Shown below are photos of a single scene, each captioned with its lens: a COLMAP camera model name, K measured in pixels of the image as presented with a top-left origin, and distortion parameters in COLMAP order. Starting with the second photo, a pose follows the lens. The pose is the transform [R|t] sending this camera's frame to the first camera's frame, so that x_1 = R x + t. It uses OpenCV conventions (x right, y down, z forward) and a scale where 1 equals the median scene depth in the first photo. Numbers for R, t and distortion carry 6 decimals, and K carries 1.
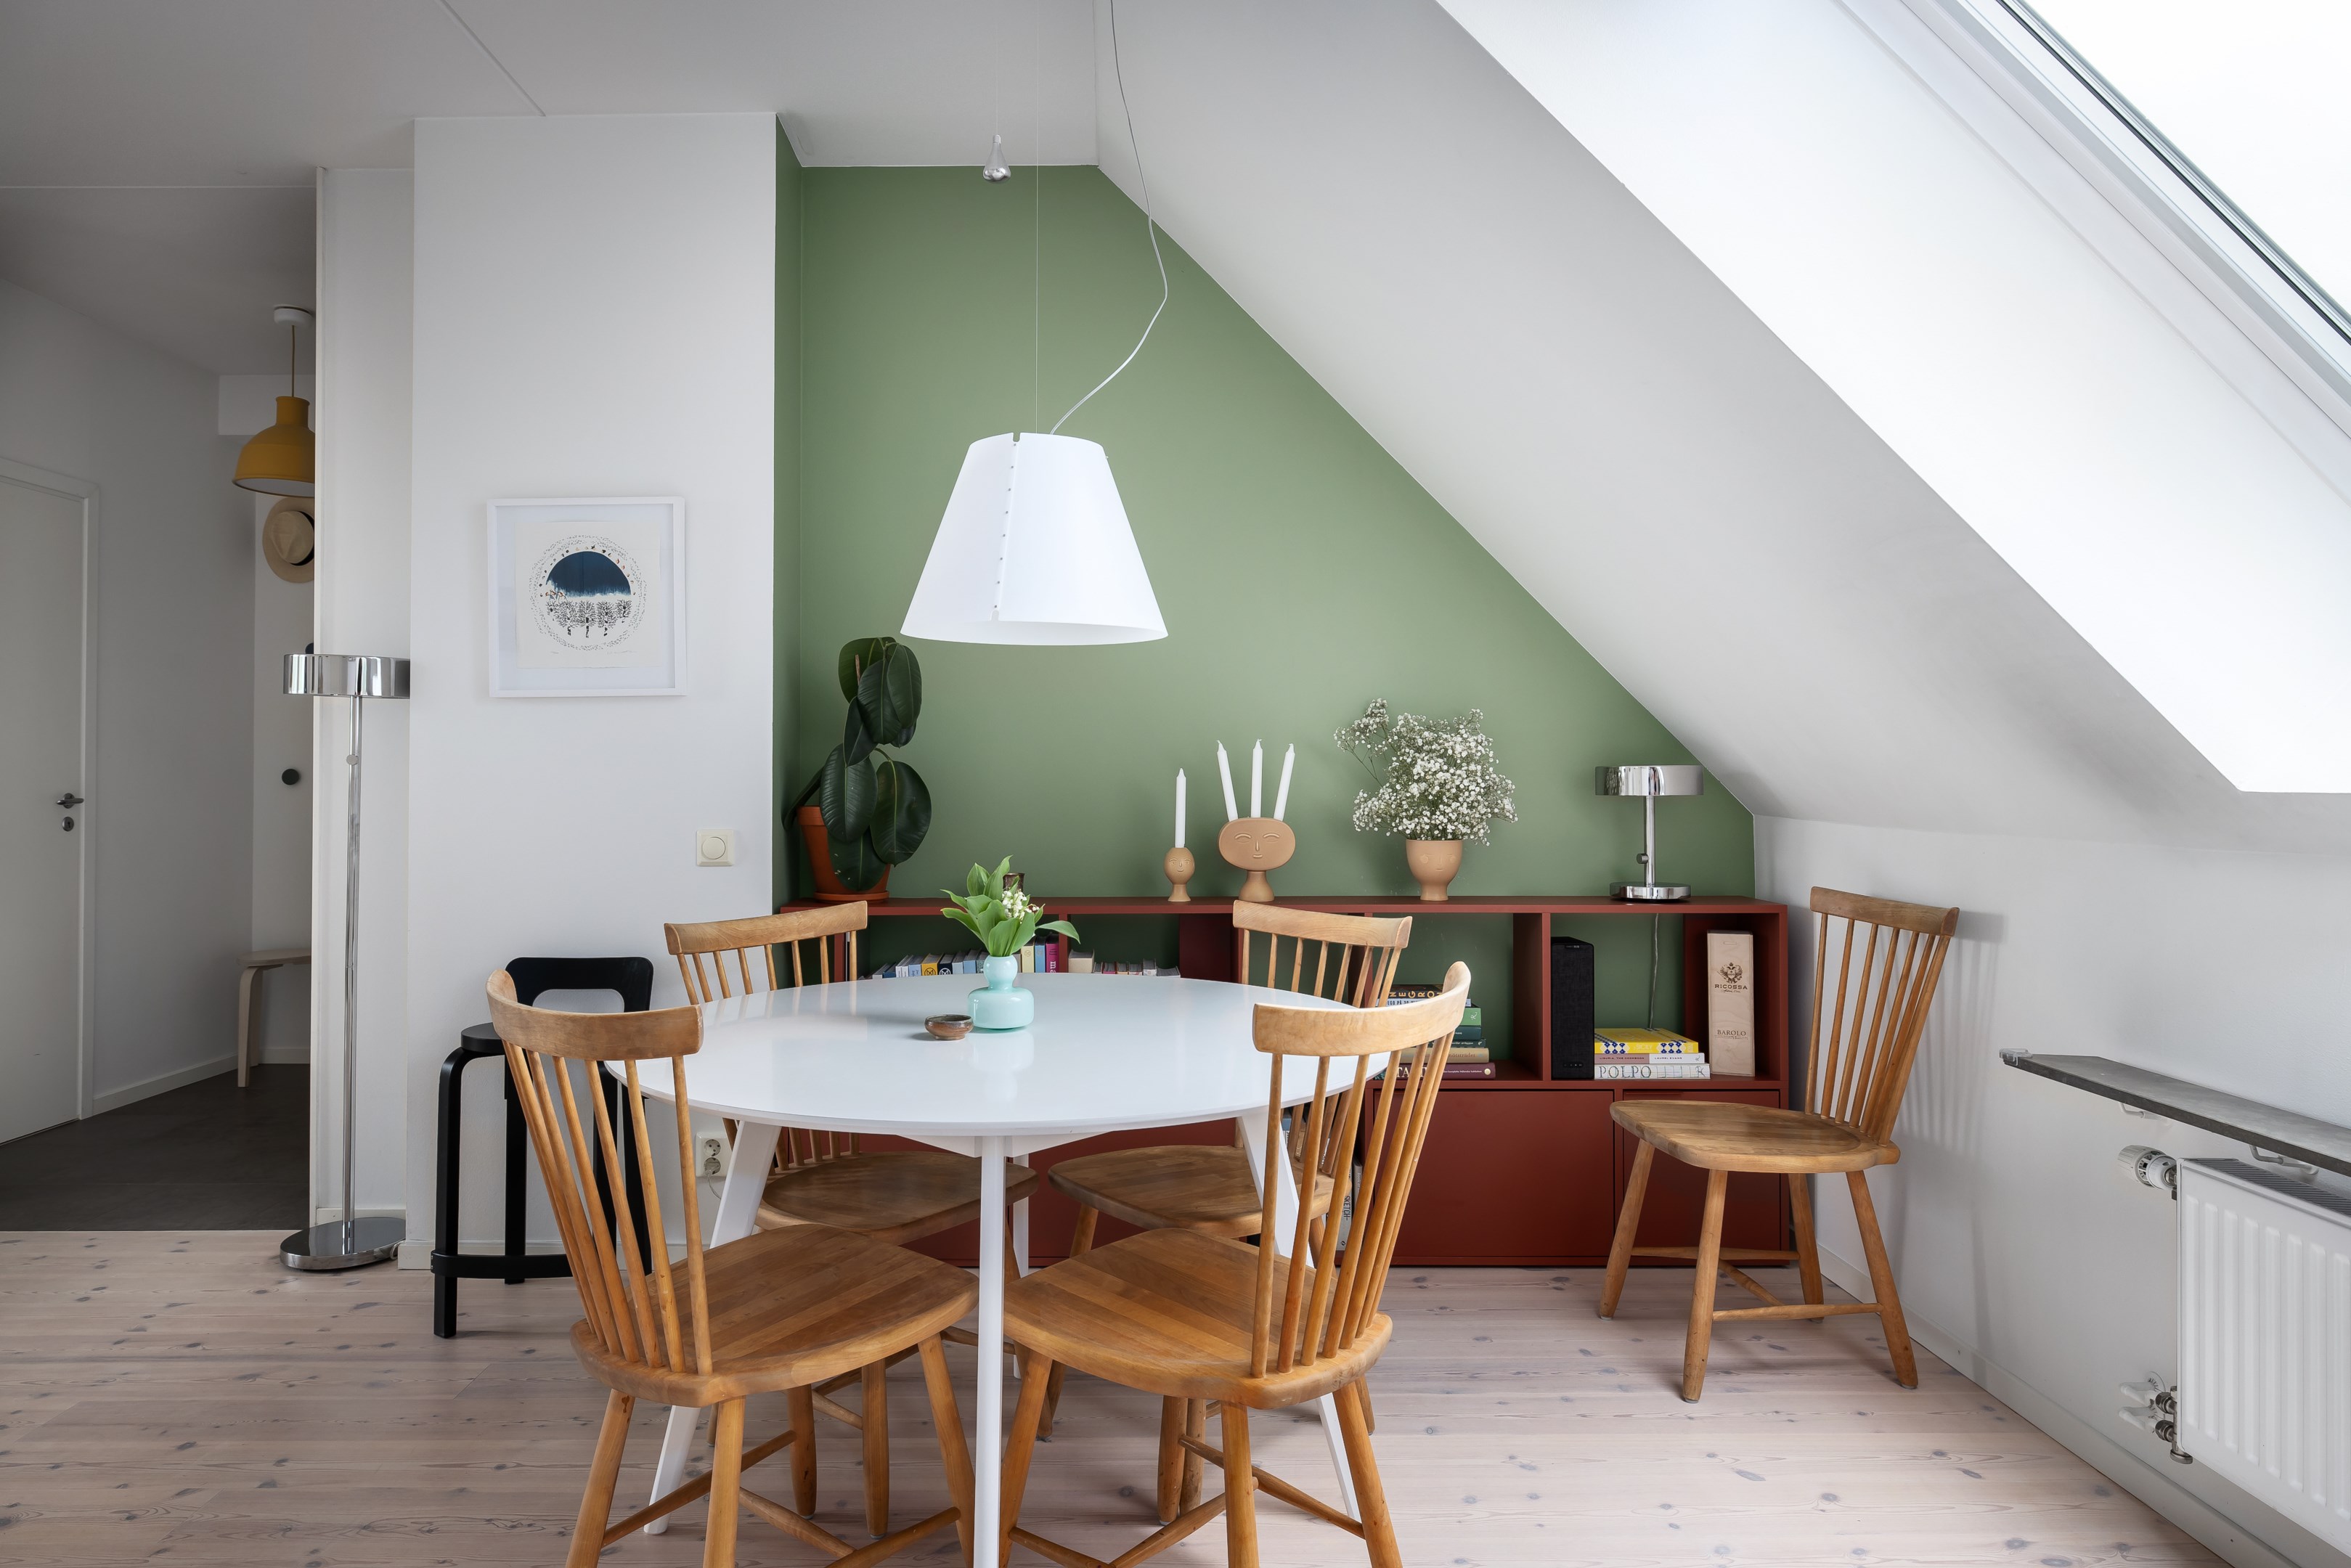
lens RADIAL K [[1394.6, 0, 1119.5], [0, 1394.6, 749.6], [0, 0, 1]] dist [-0.005732, -0.001775]
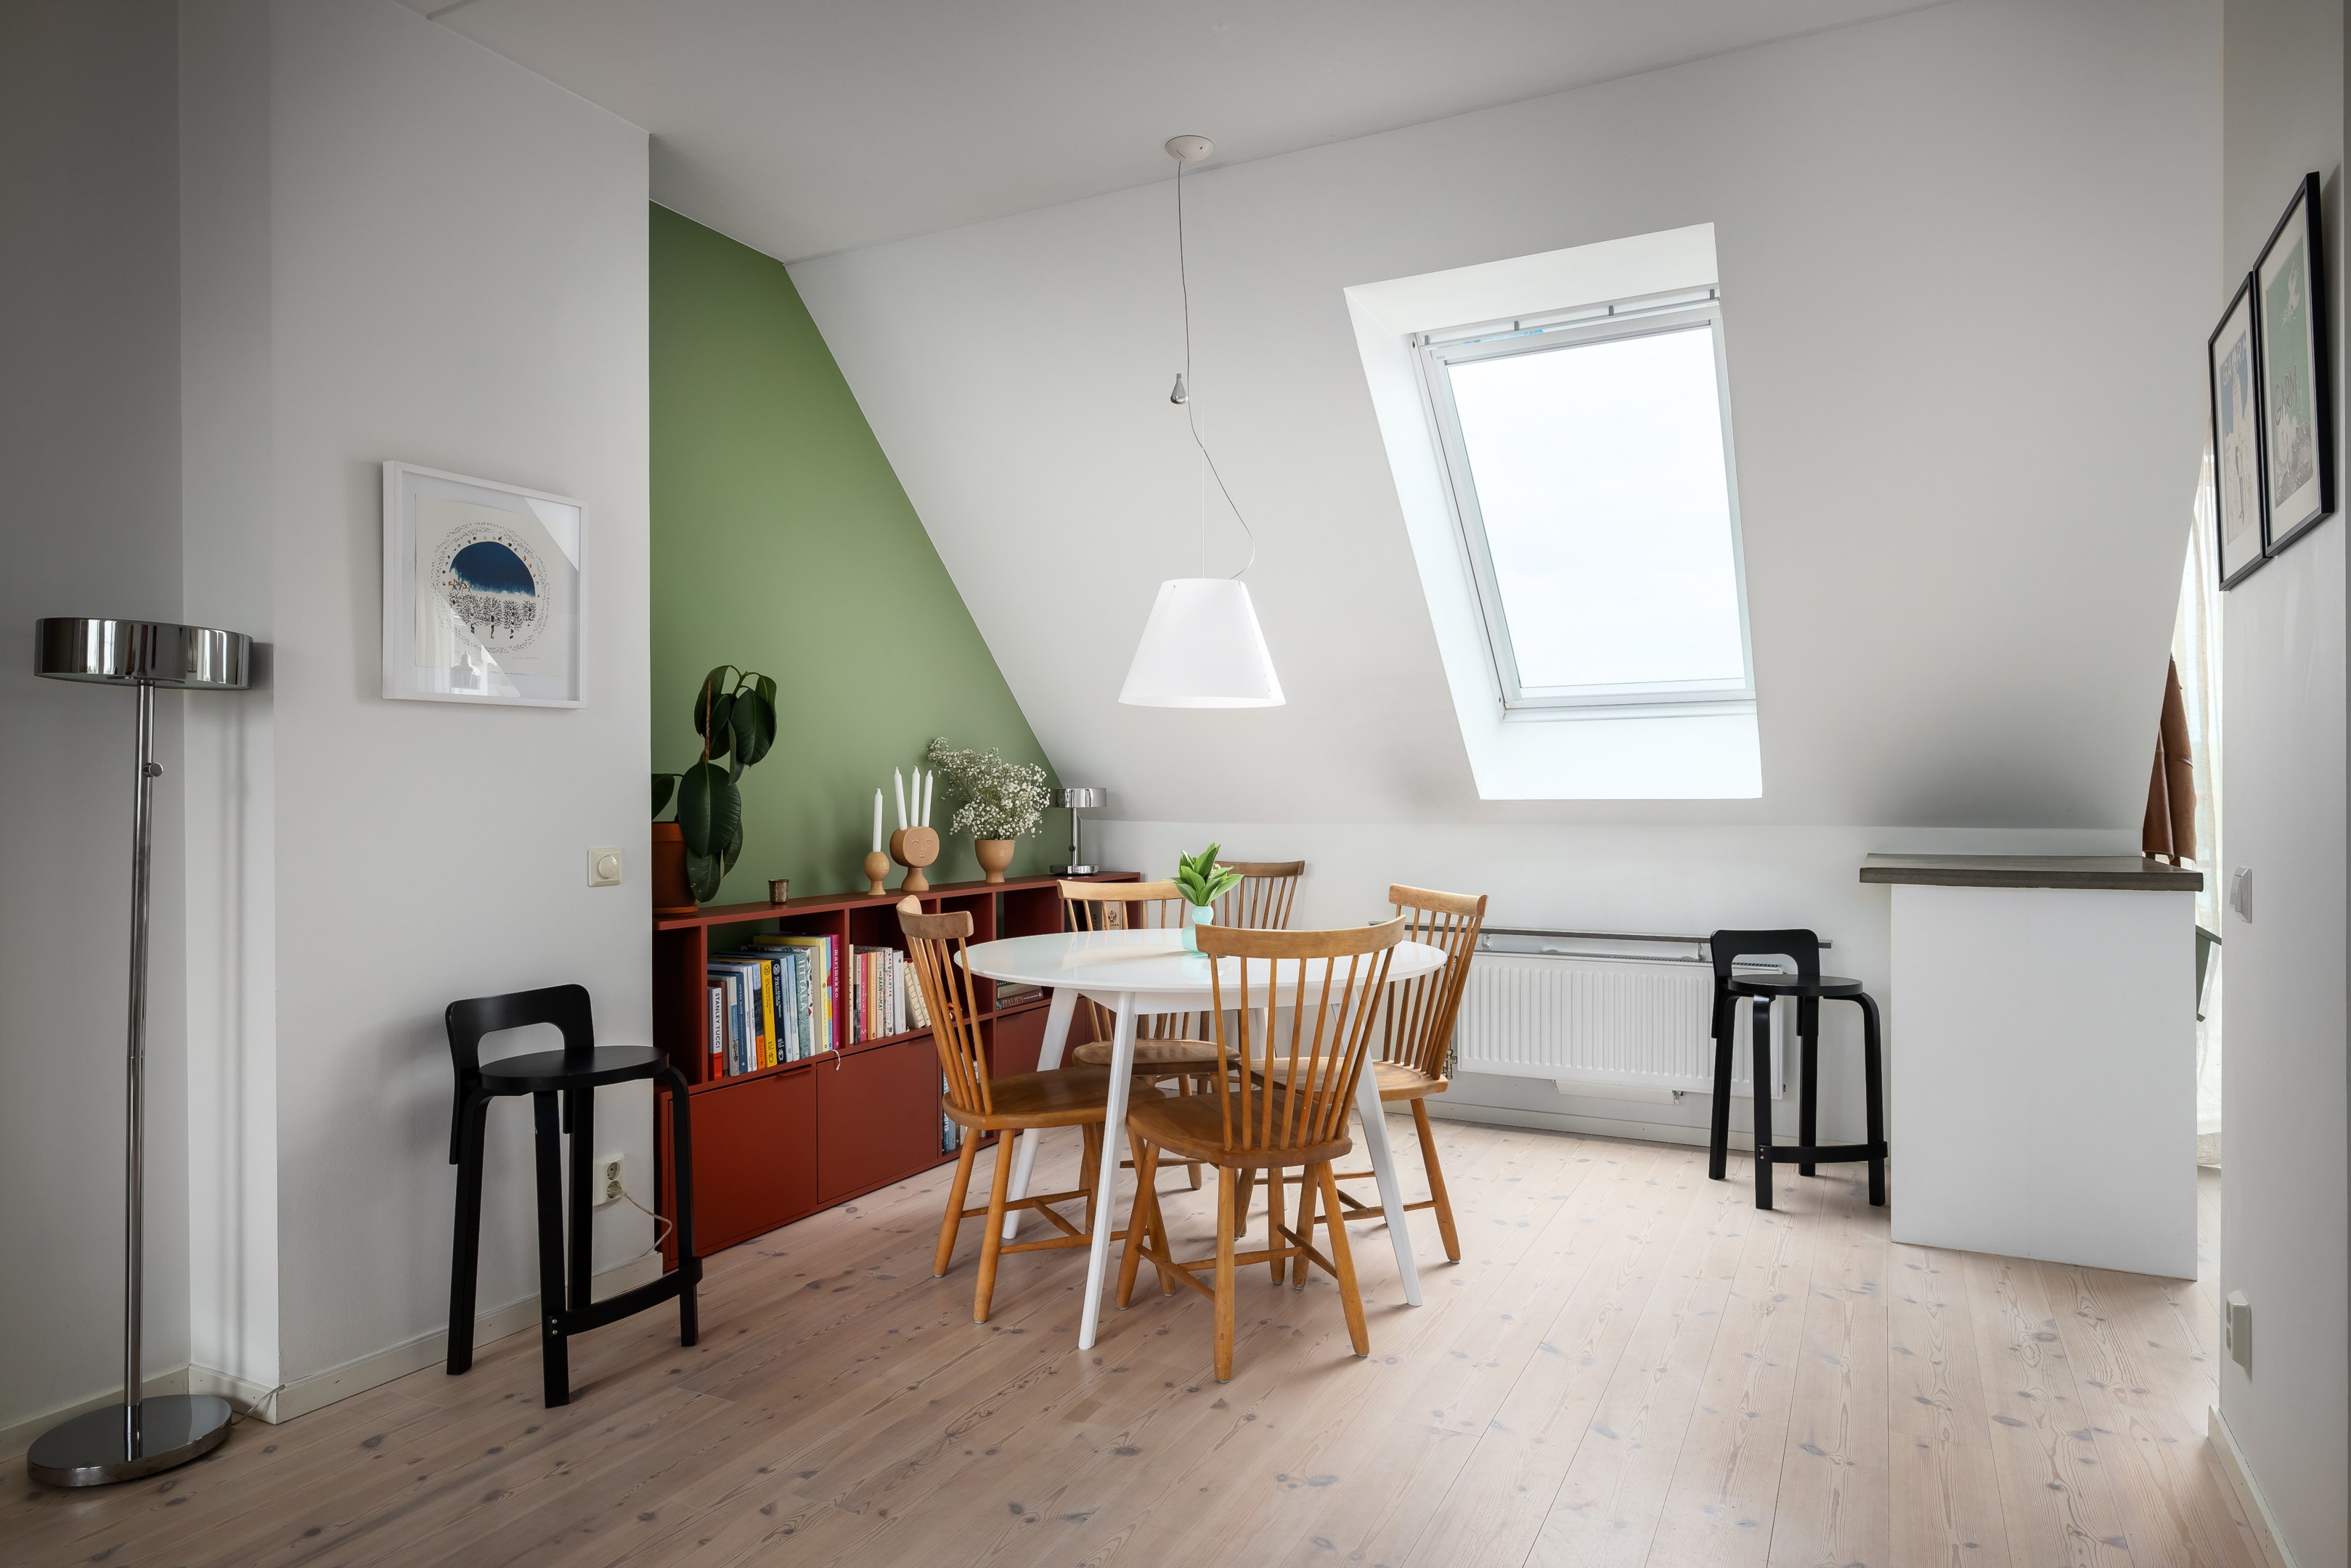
lens RADIAL K [[1391.0, 0, 1170.2], [0, 1391.0, 801.3], [0, 0, 1]] dist [-0.002112, -0.002025]
pose [[0.463966, -0.003336, 0.885847, -0.976780], [-0.012315, 0.999872, 0.010216, 0.009737], [-0.885767, -0.015649, 0.463865, 0.200433]]
